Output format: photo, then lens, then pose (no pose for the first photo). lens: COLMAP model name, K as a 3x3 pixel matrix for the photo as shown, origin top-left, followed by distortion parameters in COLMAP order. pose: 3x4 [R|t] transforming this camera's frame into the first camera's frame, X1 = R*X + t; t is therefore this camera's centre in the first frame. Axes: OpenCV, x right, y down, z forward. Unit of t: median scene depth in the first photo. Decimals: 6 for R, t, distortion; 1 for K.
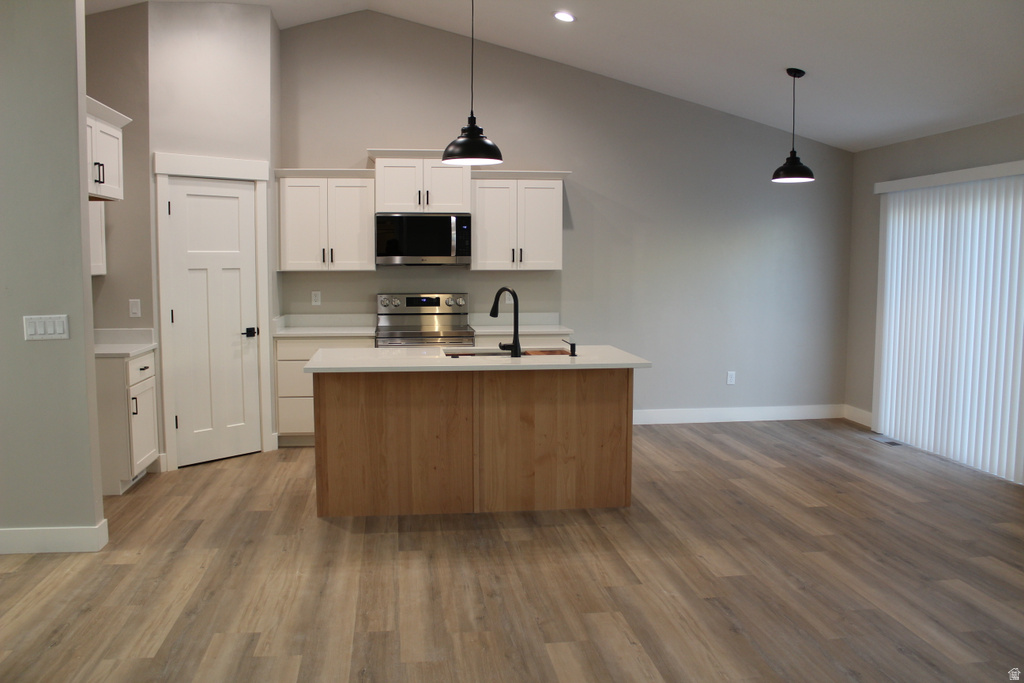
lens RADIAL K [[847.9, 0, 510.4], [0, 847.9, 342.1], [0, 0, 1]] dist [-0.152783, 0.124749]
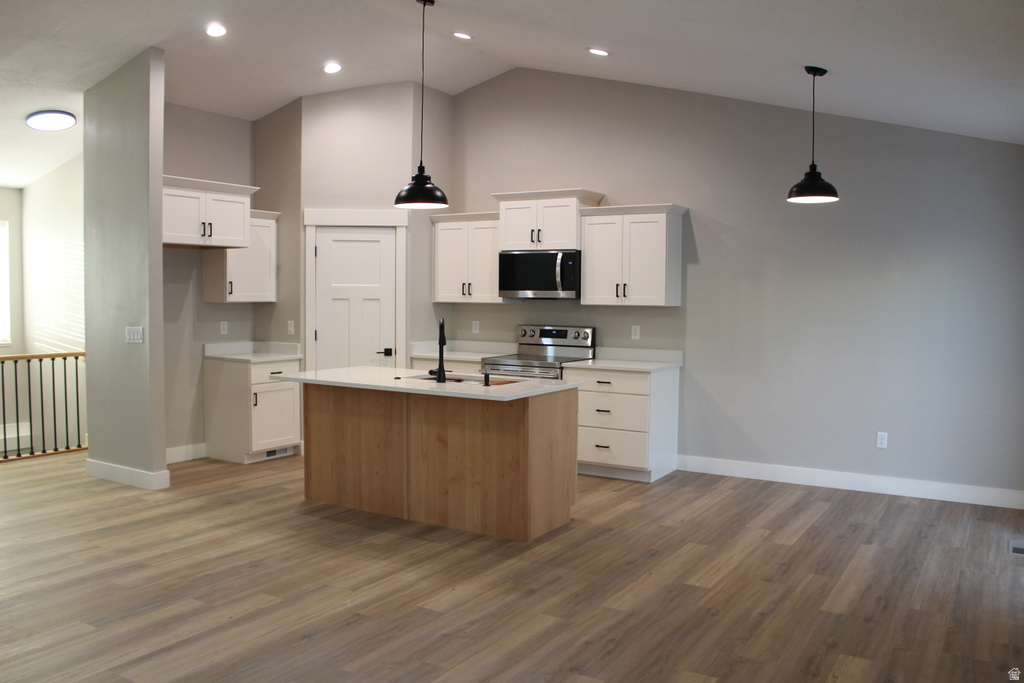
lens RADIAL K [[847.9, 0, 512.1], [0, 847.9, 342.9], [0, 0, 1]] dist [-0.152783, 0.124749]
pose [[0.773464, 0.043420, -0.632351, 0.668232], [-0.069927, 0.997406, -0.017045, -0.018518], [0.629971, 0.057403, 0.774494, 0.186341]]
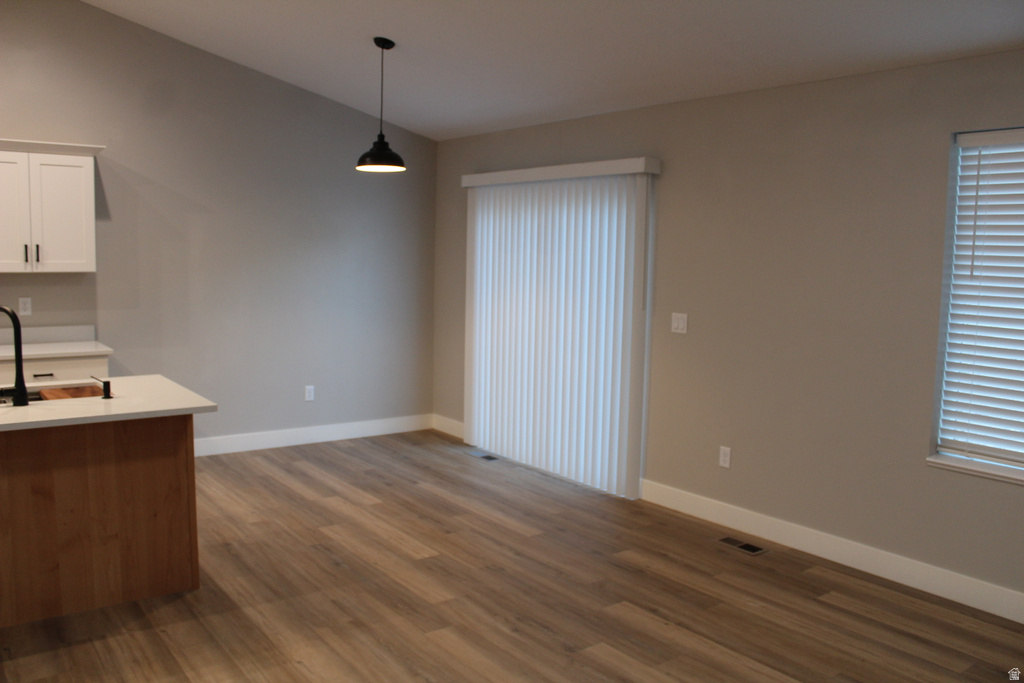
lens RADIAL K [[847.9, 0, 505.4], [0, 847.9, 345.1], [0, 0, 1]] dist [-0.152783, 0.124749]
pose [[0.875303, -0.037260, 0.482138, 0.029961], [0.027312, 0.999245, 0.027639, -0.035355], [-0.482803, -0.011024, 0.875659, 0.187472]]
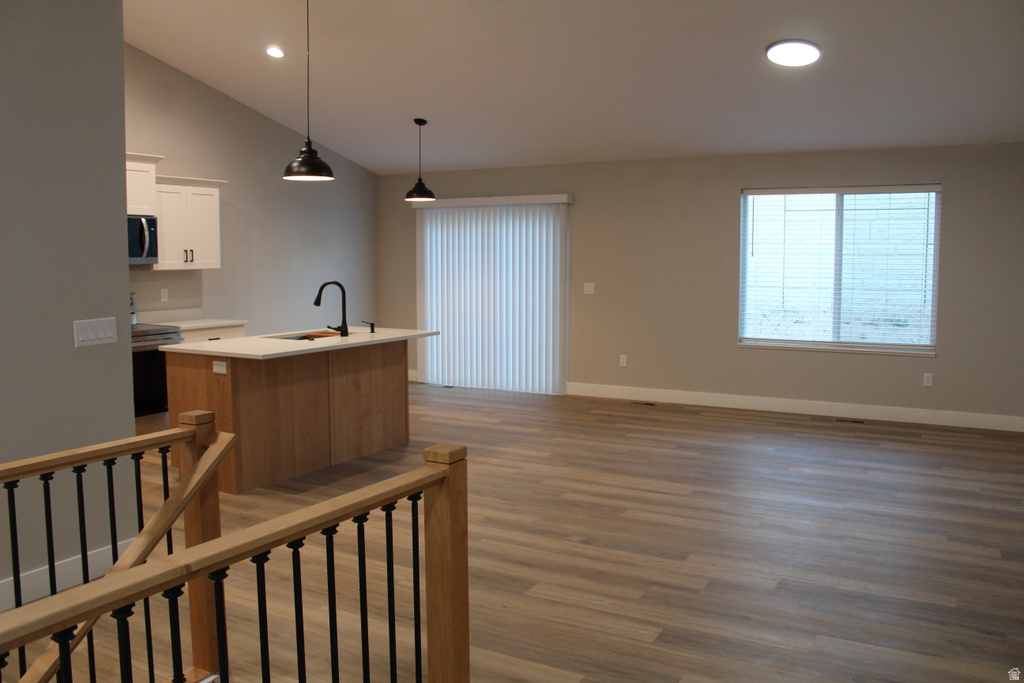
lens RADIAL K [[847.9, 0, 499.5], [0, 847.9, 347.5], [0, 0, 1]] dist [-0.152783, 0.124749]
pose [[0.612135, -0.084055, 0.786273, -0.733798], [0.076657, 0.995959, 0.046792, -0.006186], [-0.787029, 0.031630, 0.616104, 0.043848]]
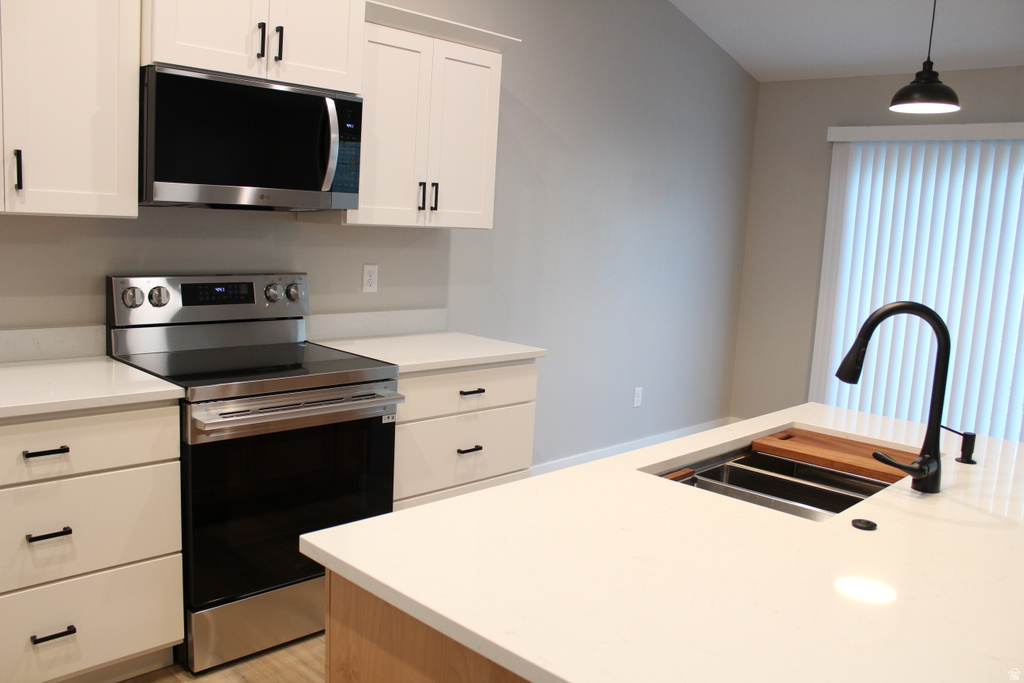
lens RADIAL K [[847.9, 0, 509.1], [0, 847.9, 343.2], [0, 0, 1]] dist [-0.152783, 0.124749]
pose [[0.787610, -0.047133, 0.614368, -0.313071], [0.006089, 0.997617, 0.068729, -0.064367], [-0.616144, -0.050390, 0.786020, 0.730239]]
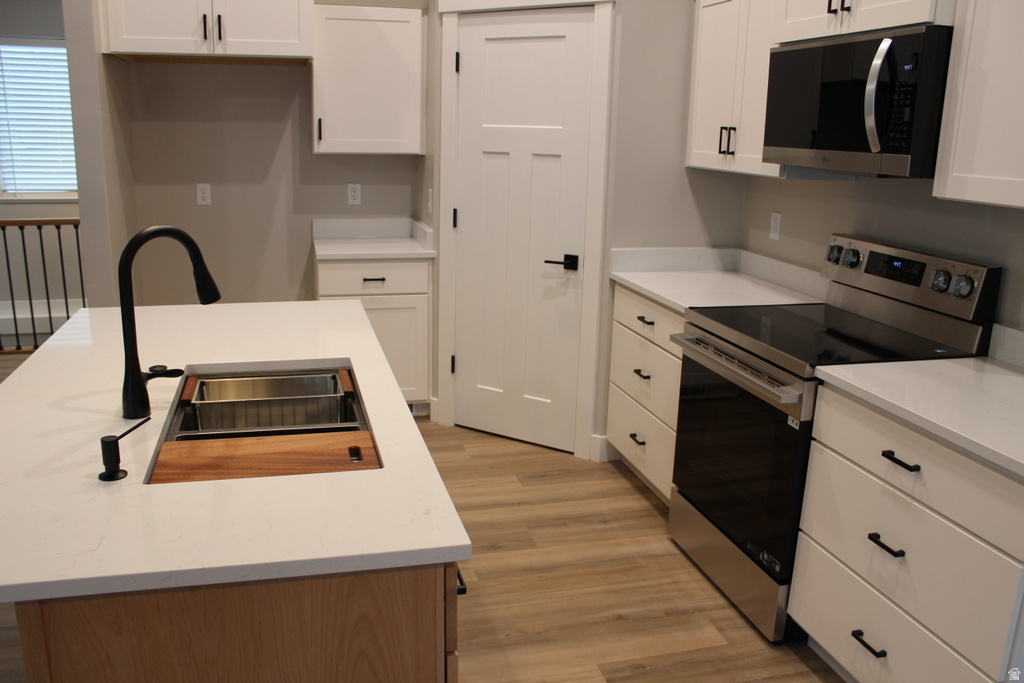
lens RADIAL K [[847.9, 0, 509.0], [0, 847.9, 341.5], [0, 0, 1]] dist [-0.152783, 0.124749]
pose [[0.124182, 0.245414, -0.961432, 0.324865], [-0.122353, 0.965325, 0.230604, -0.103472], [0.984687, 0.088997, 0.149903, 0.968990]]
